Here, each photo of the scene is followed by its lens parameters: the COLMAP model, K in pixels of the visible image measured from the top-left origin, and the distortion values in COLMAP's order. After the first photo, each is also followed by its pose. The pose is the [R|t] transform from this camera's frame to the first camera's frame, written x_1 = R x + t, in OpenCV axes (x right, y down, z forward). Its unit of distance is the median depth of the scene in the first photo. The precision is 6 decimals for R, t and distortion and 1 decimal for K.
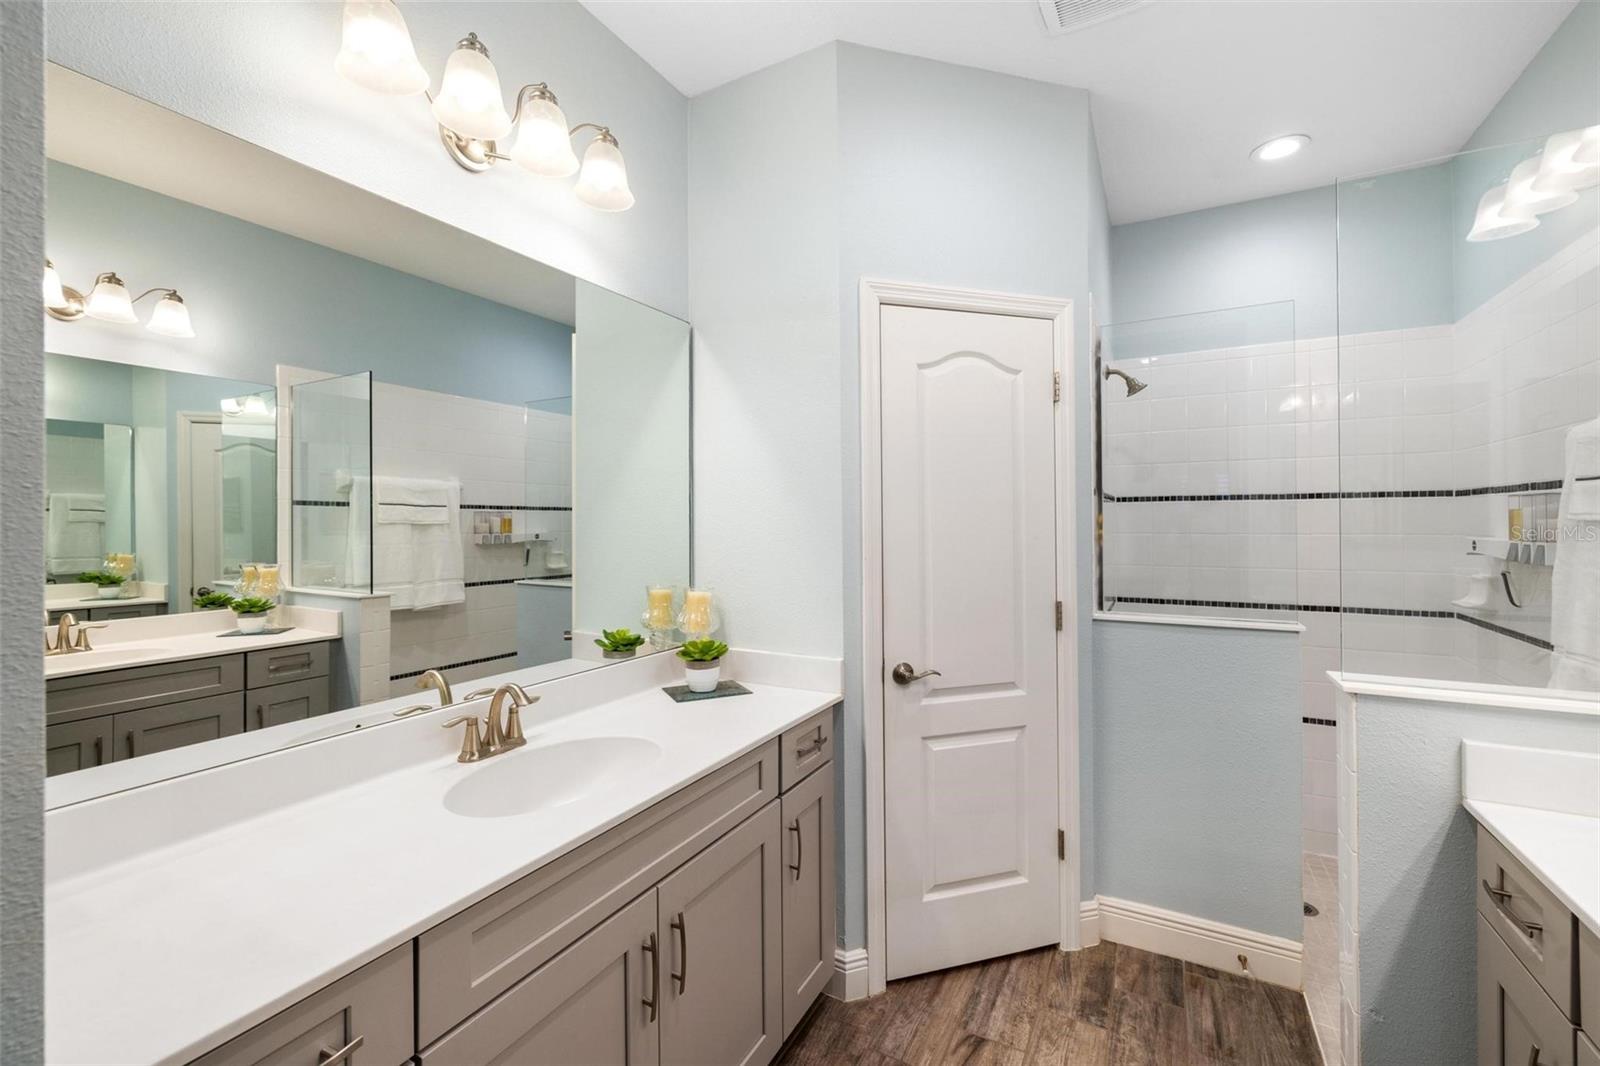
lens RADIAL K [[671.7, 0, 800.2], [0, 671.7, 520.1], [0, 0, 1]] dist [0.000526, 0.000008]
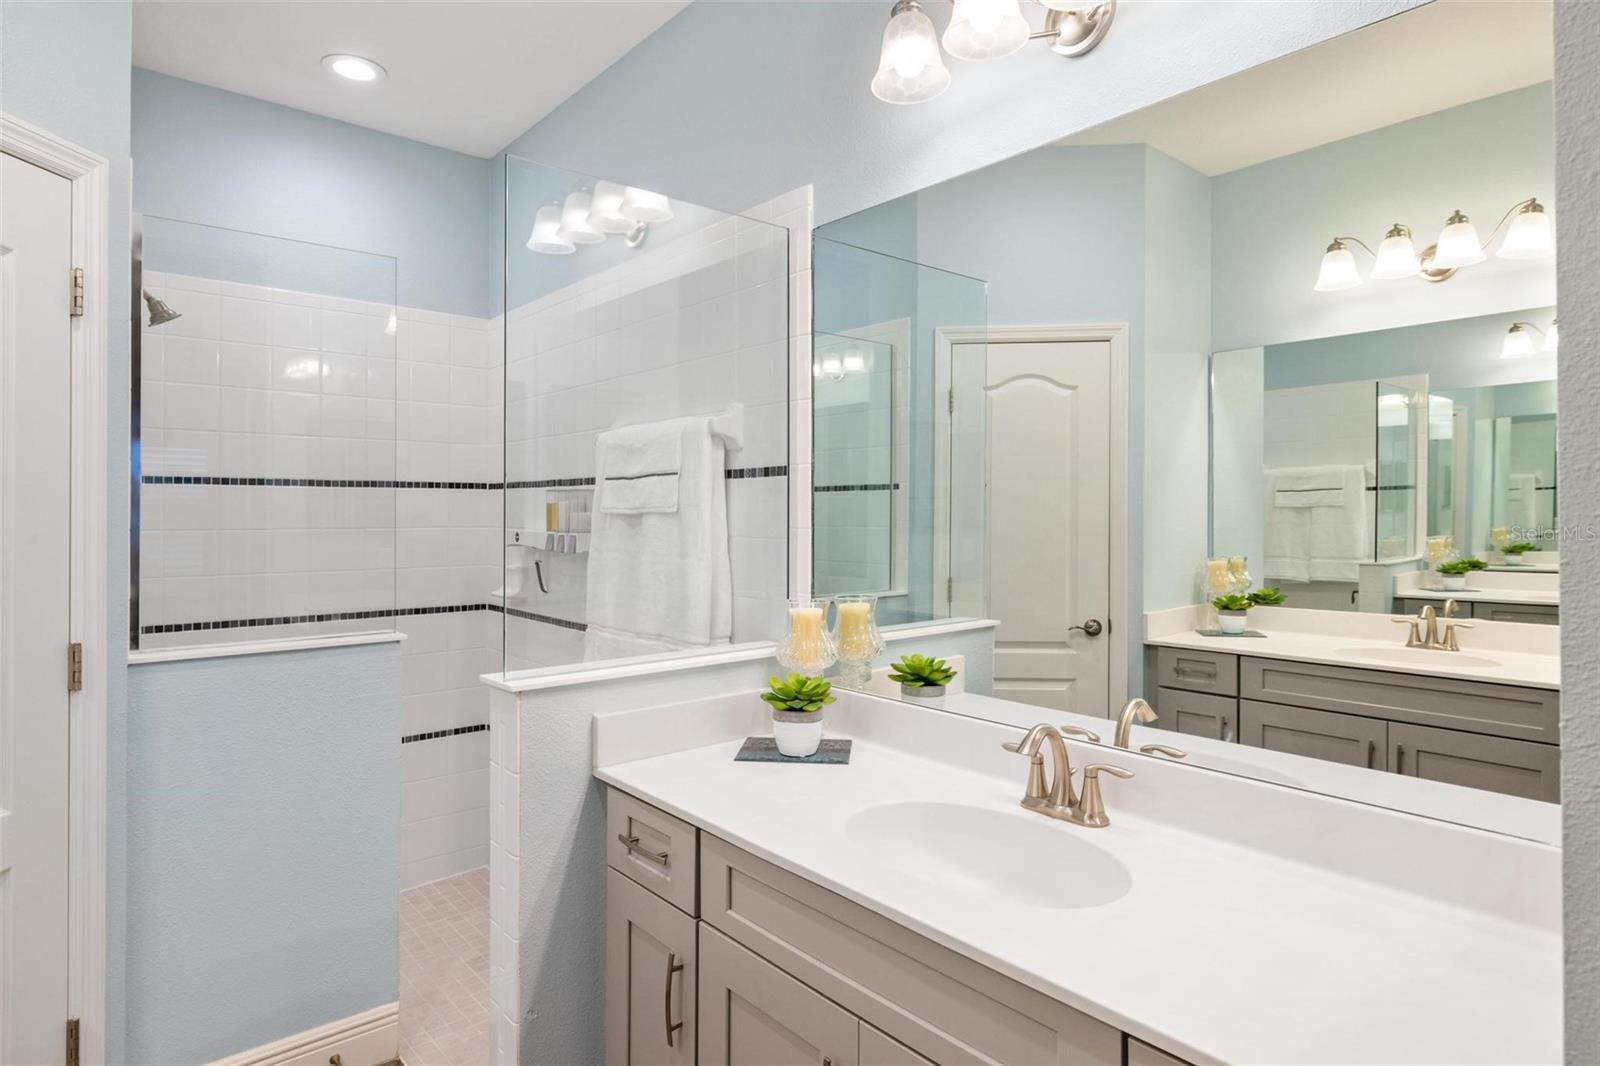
lens RADIAL K [[898.3, 0, 798.9], [0, 898.3, 500.1], [0, 0, 1]] dist [0.004261, 0.001658]
pose [[0.360721, 0.016746, 0.932523, -0.141557], [-0.006333, 0.999860, -0.015505, -0.001011], [-0.932652, -0.000313, 0.360776, 0.088700]]
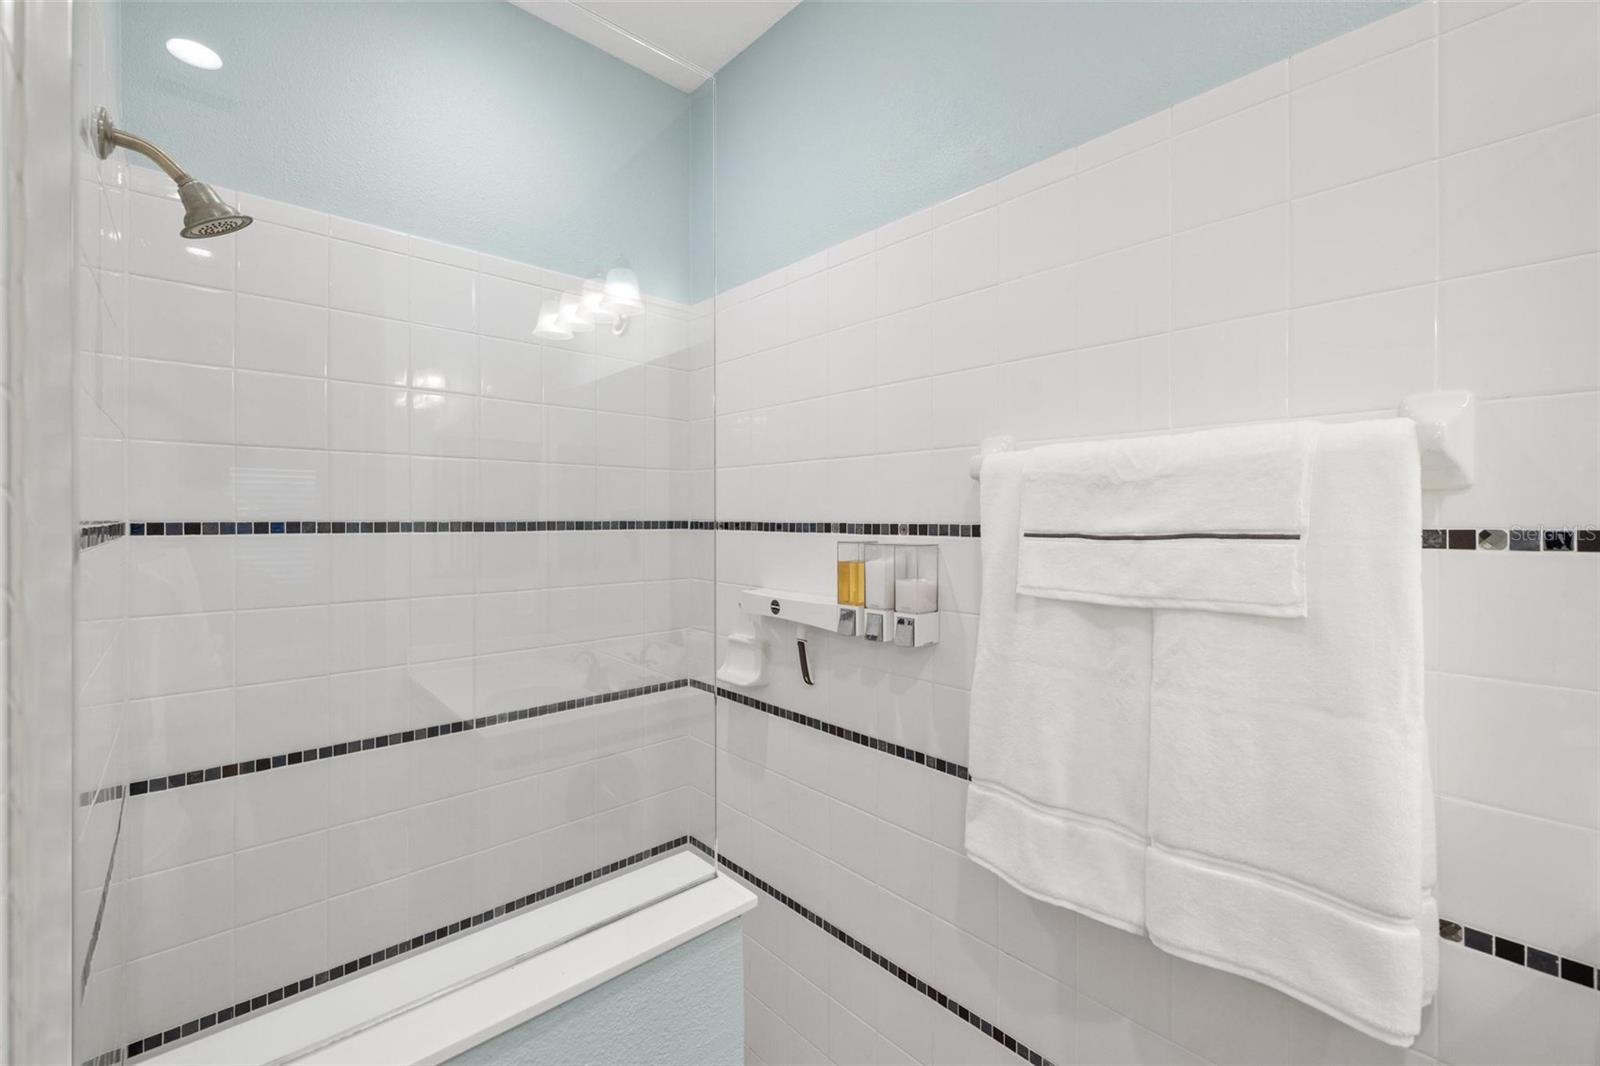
lens RADIAL K [[671.7, 0, 800.2], [0, 671.7, 520.1], [0, 0, 1]] dist [0.000526, 0.000008]
pose [[0.324331, 0.002275, 0.945941, 0.336512], [-0.007118, 0.999975, 0.000036, -0.054821], [-0.945917, -0.006745, 0.324339, 0.744775]]
